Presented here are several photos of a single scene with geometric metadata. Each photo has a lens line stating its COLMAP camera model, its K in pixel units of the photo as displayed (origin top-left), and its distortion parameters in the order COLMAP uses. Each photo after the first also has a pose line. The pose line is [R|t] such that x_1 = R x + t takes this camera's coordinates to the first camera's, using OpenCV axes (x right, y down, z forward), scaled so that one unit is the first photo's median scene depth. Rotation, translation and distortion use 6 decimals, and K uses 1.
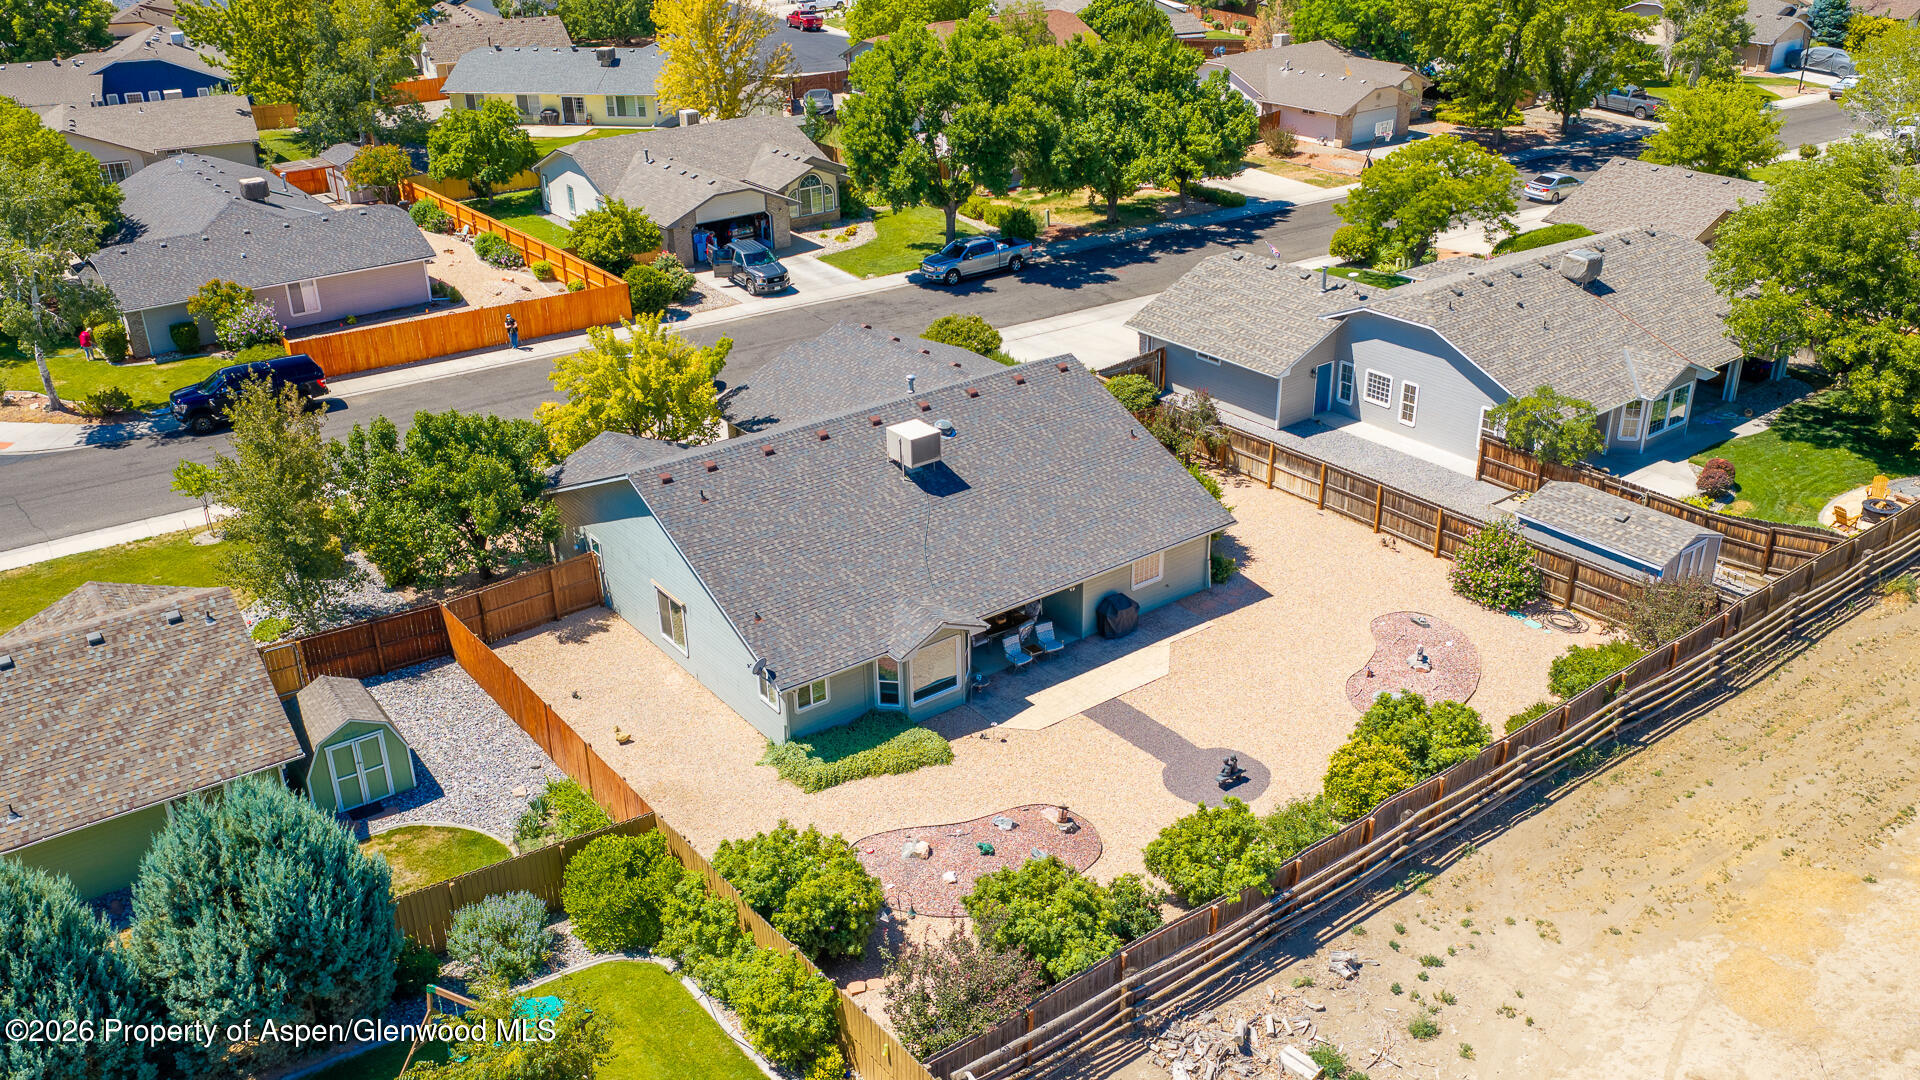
lens RADIAL K [[1591.1, 0, 956.6], [0, 1591.1, 540.4], [0, 0, 1]] dist [0.025401, -0.055218]
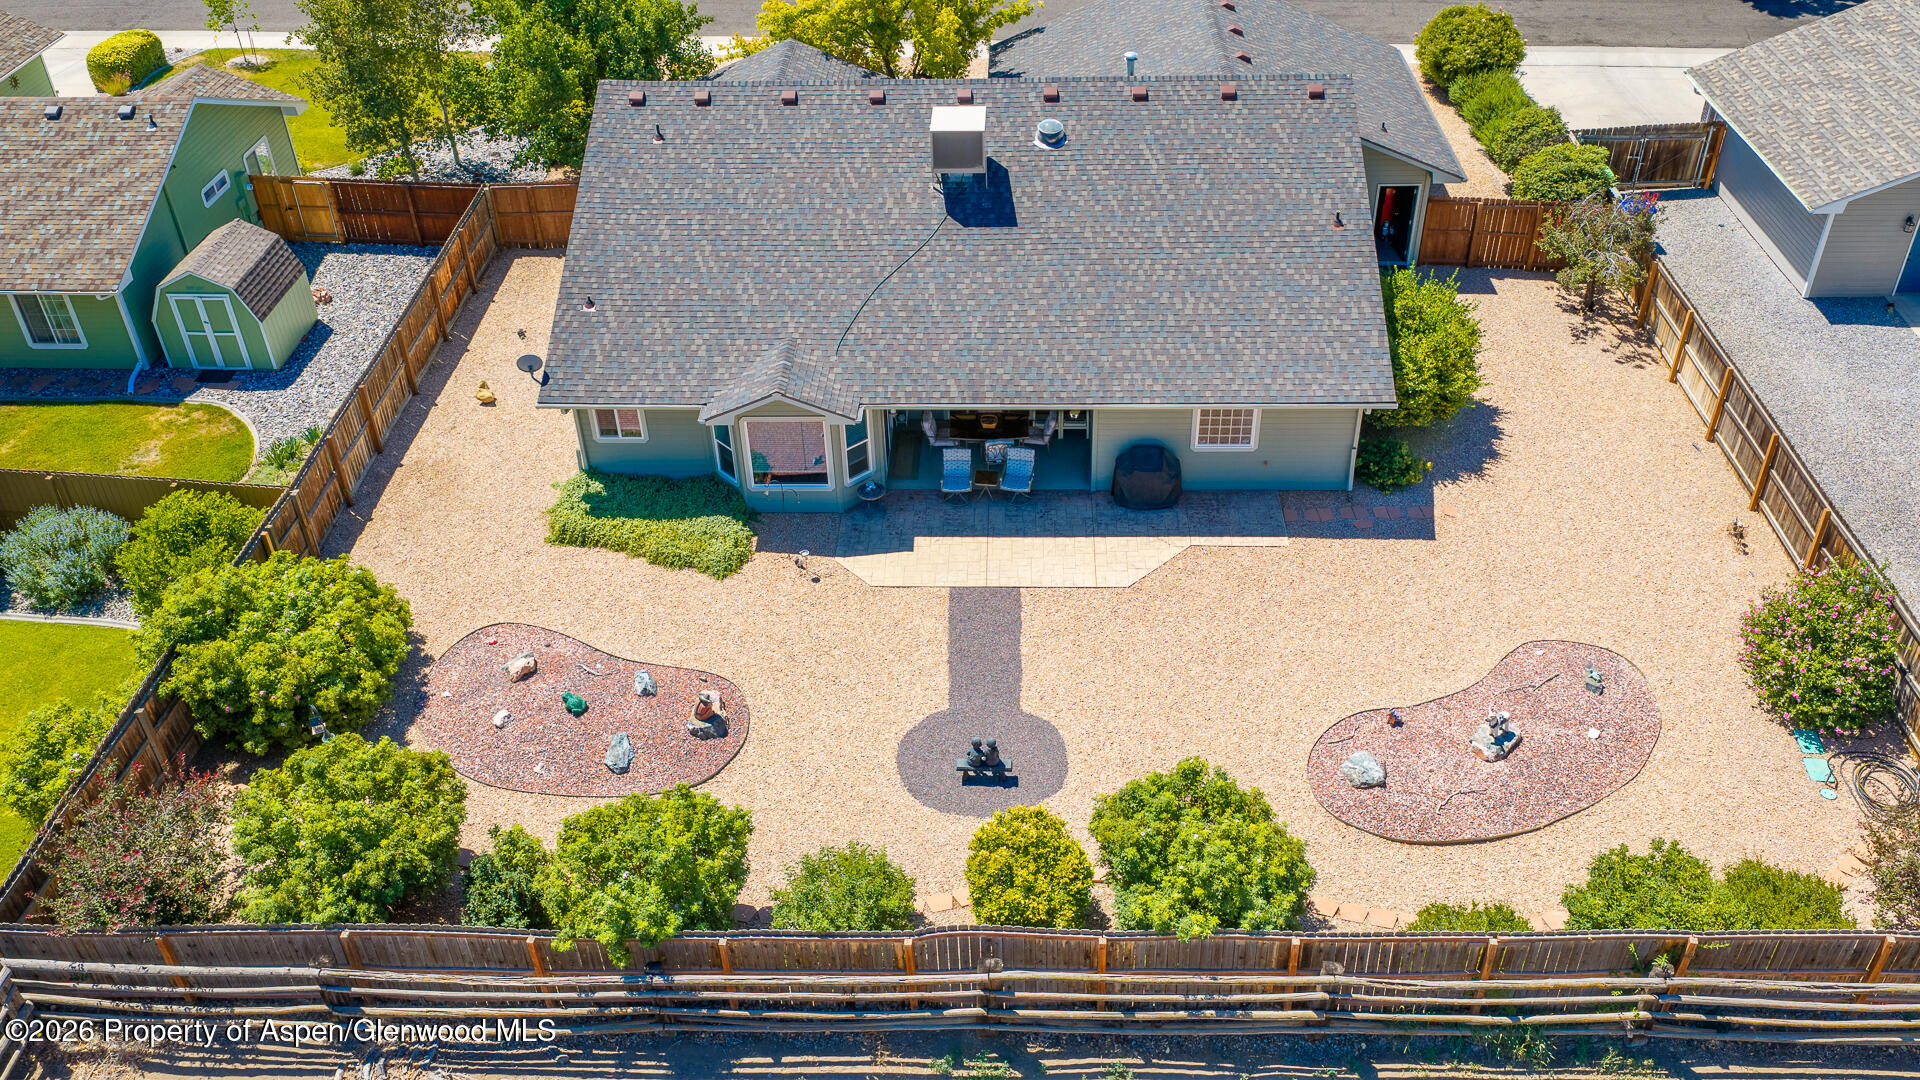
lens RADIAL K [[1591.1, 0, 961.8], [0, 1591.1, 543.1], [0, 0, 1]] dist [0.025401, -0.055218]
pose [[0.779171, 0.376470, -0.501162, 0.369351], [-0.261729, 0.921911, 0.285617, -0.092741], [0.569553, -0.091376, 0.816860, 0.400276]]
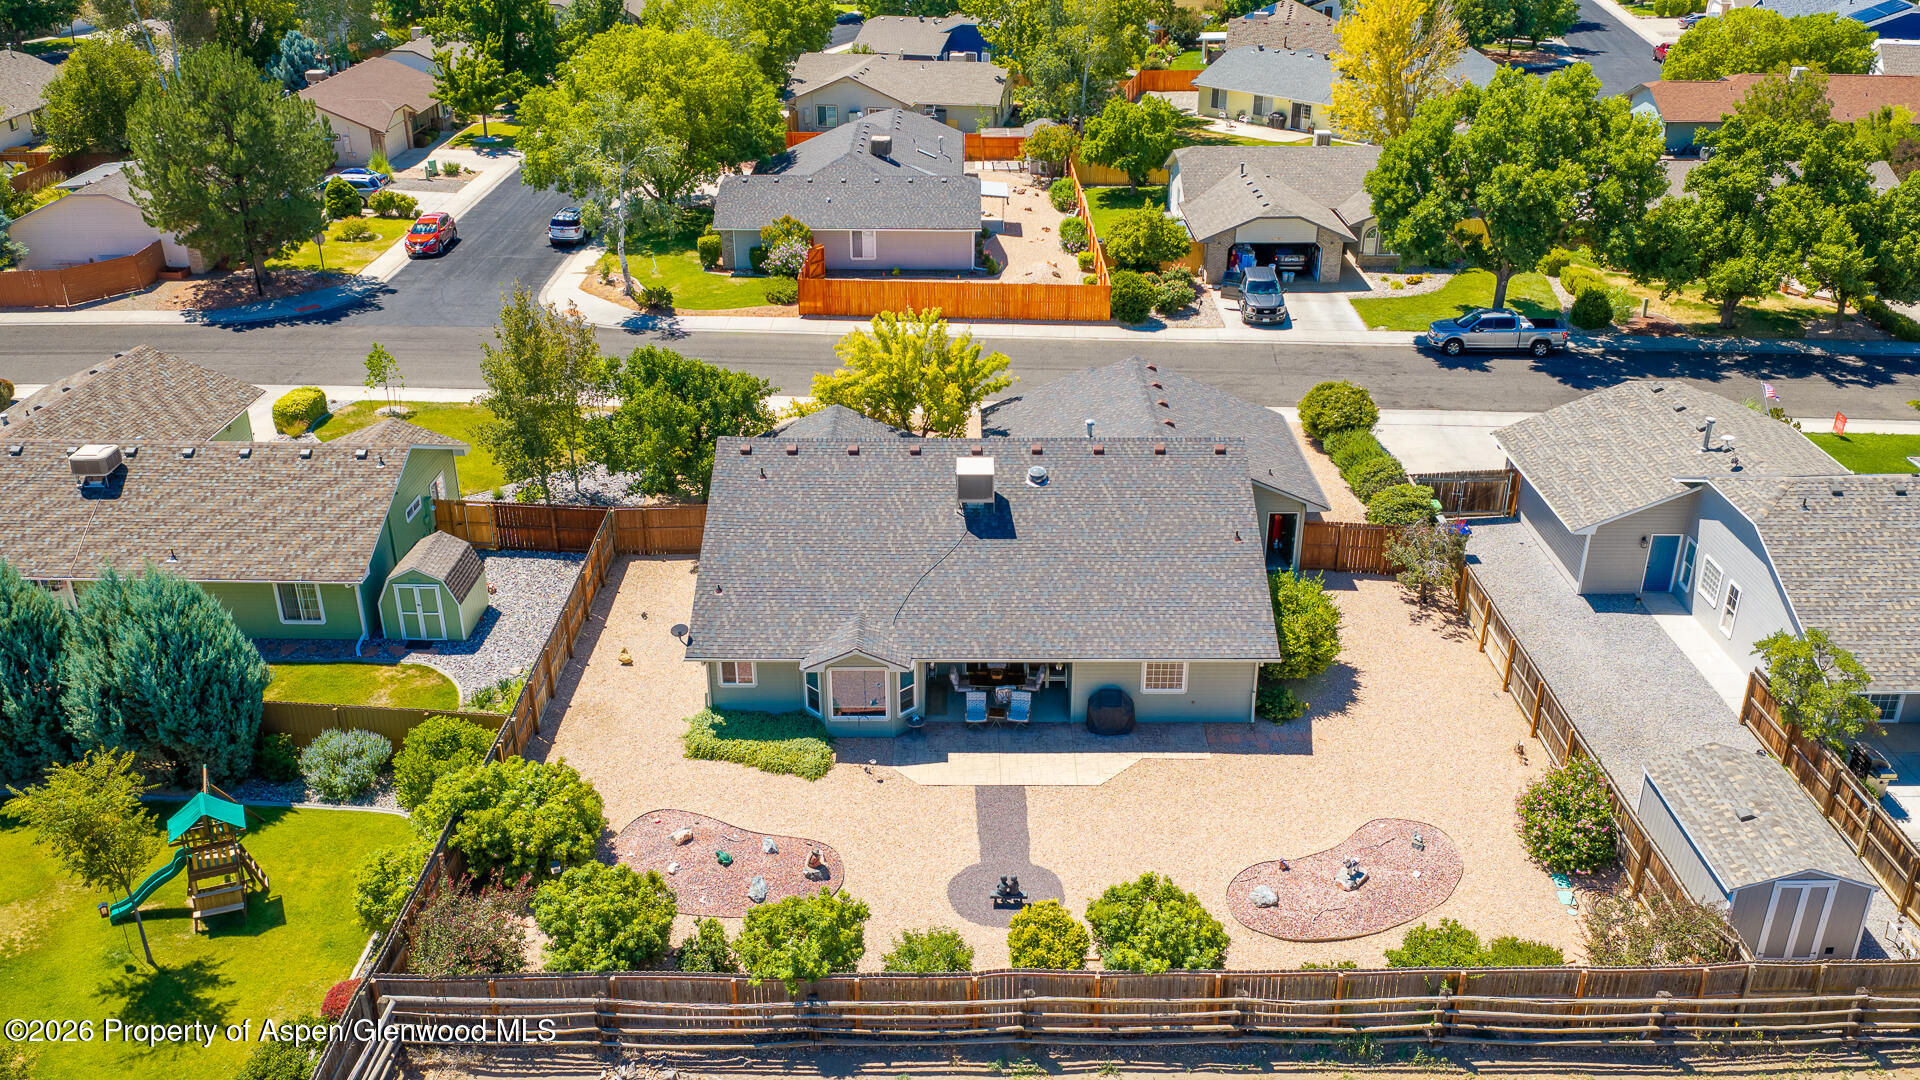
lens RADIAL K [[1591.1, 0, 957.5], [0, 1591.1, 537.2], [0, 0, 1]] dist [0.025401, -0.055218]
pose [[0.797968, 0.272971, -0.537339, 0.487476], [-0.271228, 0.958816, 0.084300, -0.102490], [0.538221, 0.078473, 0.839142, 0.151719]]
